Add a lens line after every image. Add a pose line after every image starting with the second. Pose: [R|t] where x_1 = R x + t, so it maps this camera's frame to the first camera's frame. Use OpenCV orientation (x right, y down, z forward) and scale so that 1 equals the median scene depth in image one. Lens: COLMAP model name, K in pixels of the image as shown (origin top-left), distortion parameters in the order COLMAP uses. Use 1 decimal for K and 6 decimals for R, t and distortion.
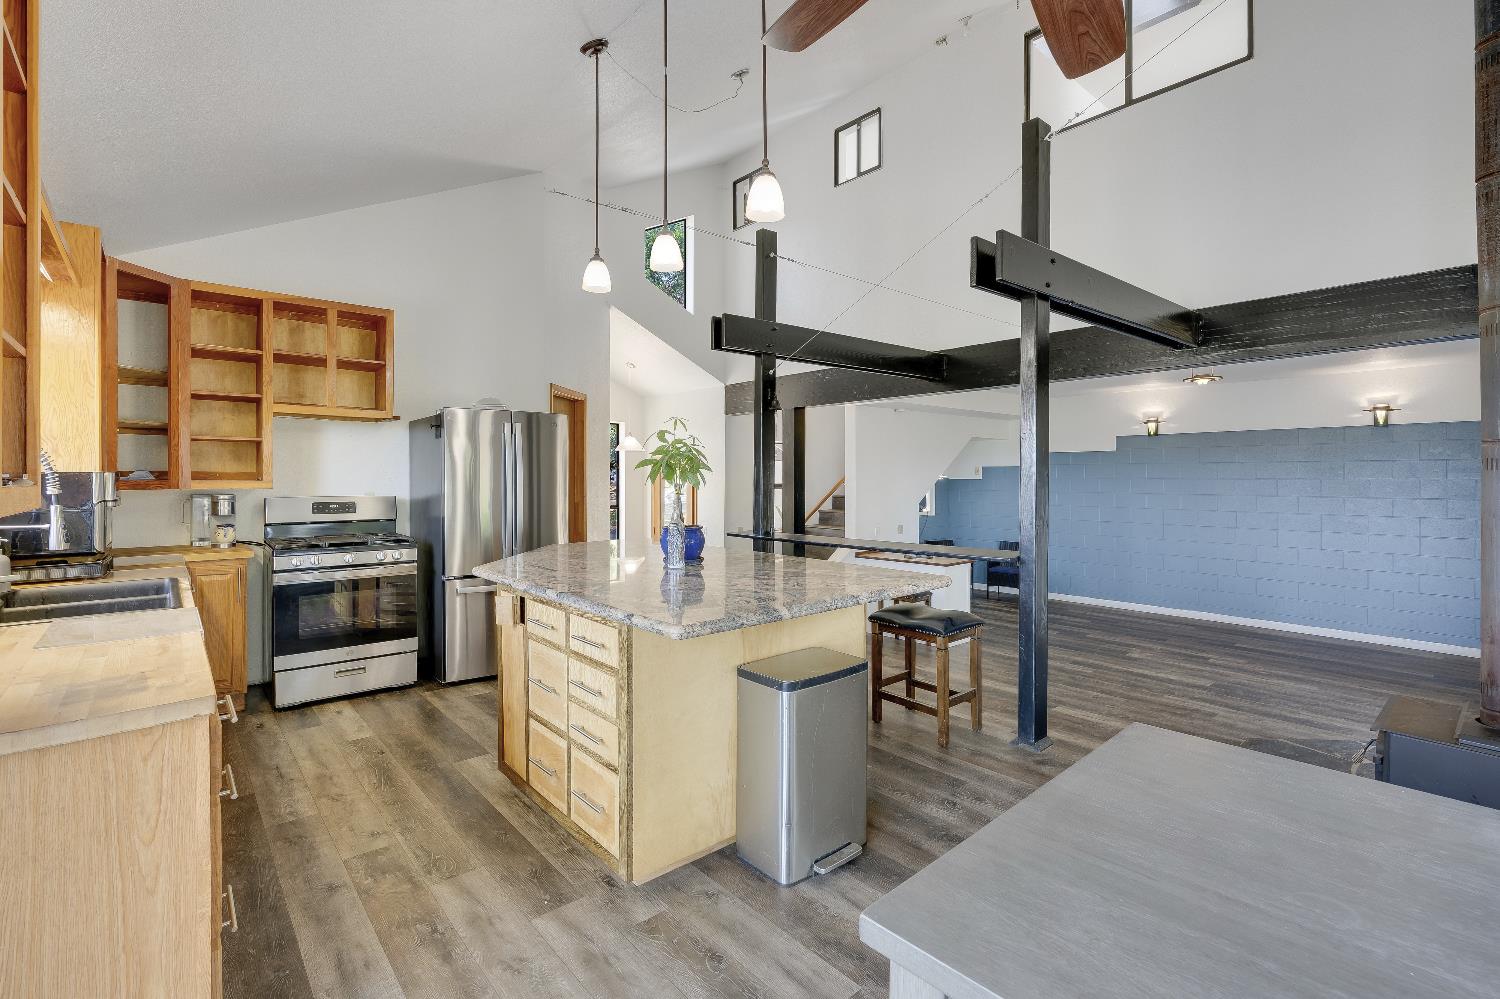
lens RADIAL K [[675.2, 0, 741.0], [0, 675.2, 480.8], [0, 0, 1]] dist [-0.005914, 0.001160]
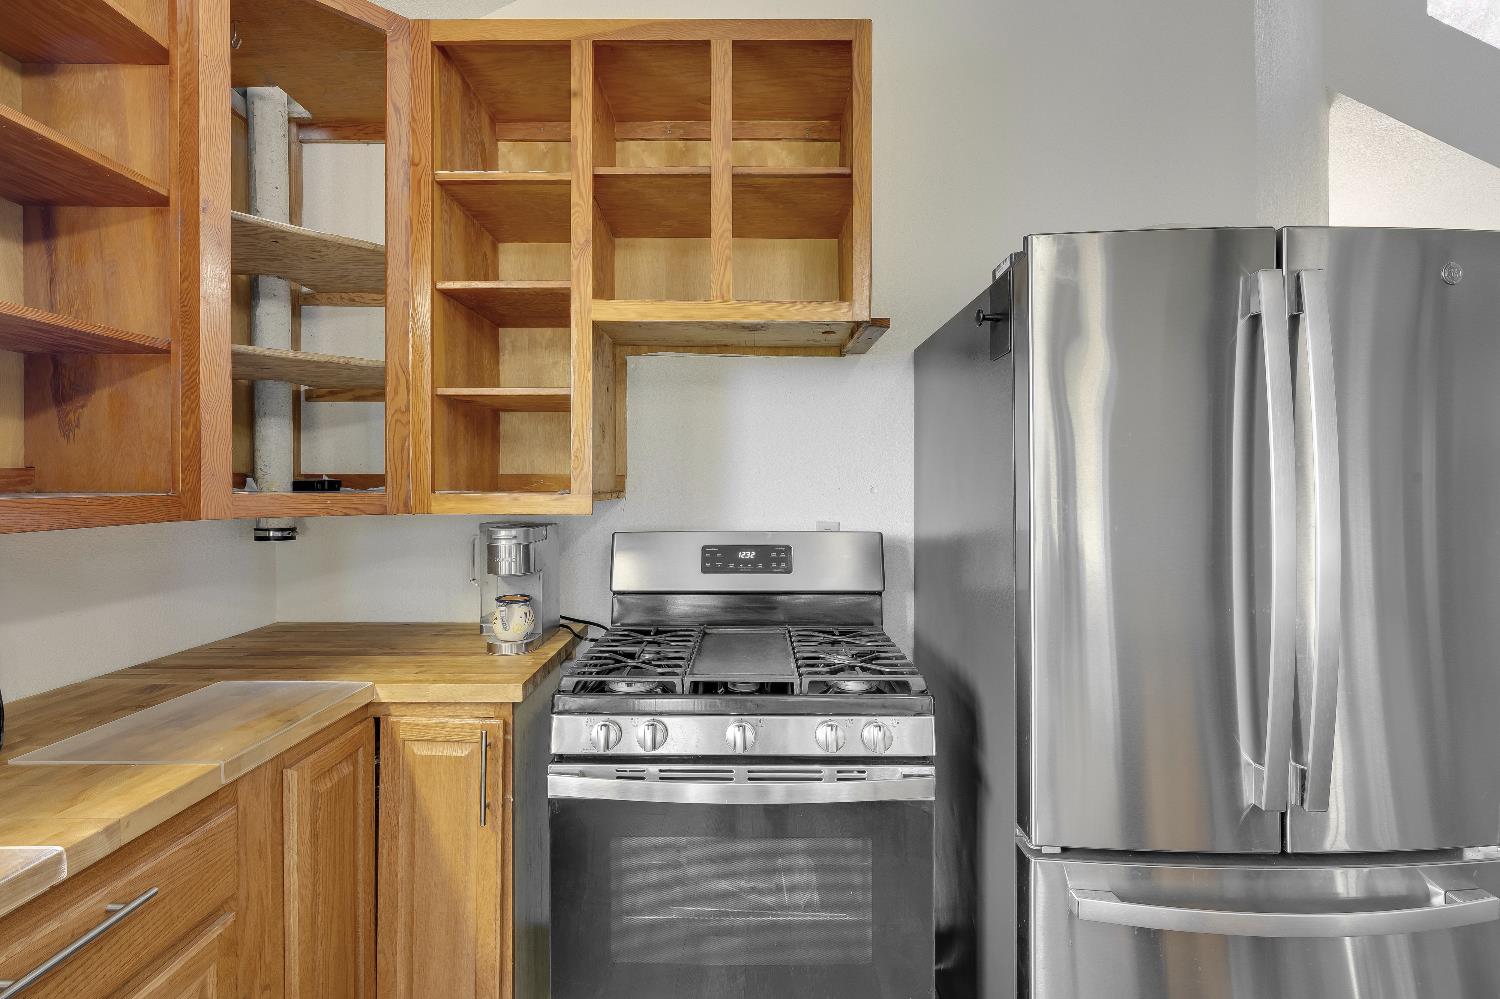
lens RADIAL K [[720.5, 0, 730.5], [0, 720.5, 476.2], [0, 0, 1]] dist [0.002566, -0.000001]
pose [[0.750684, -0.007404, -0.660620, -0.321710], [-0.000098, 0.999936, -0.011319, -0.006126], [0.660662, 0.008562, 0.750635, 0.667452]]
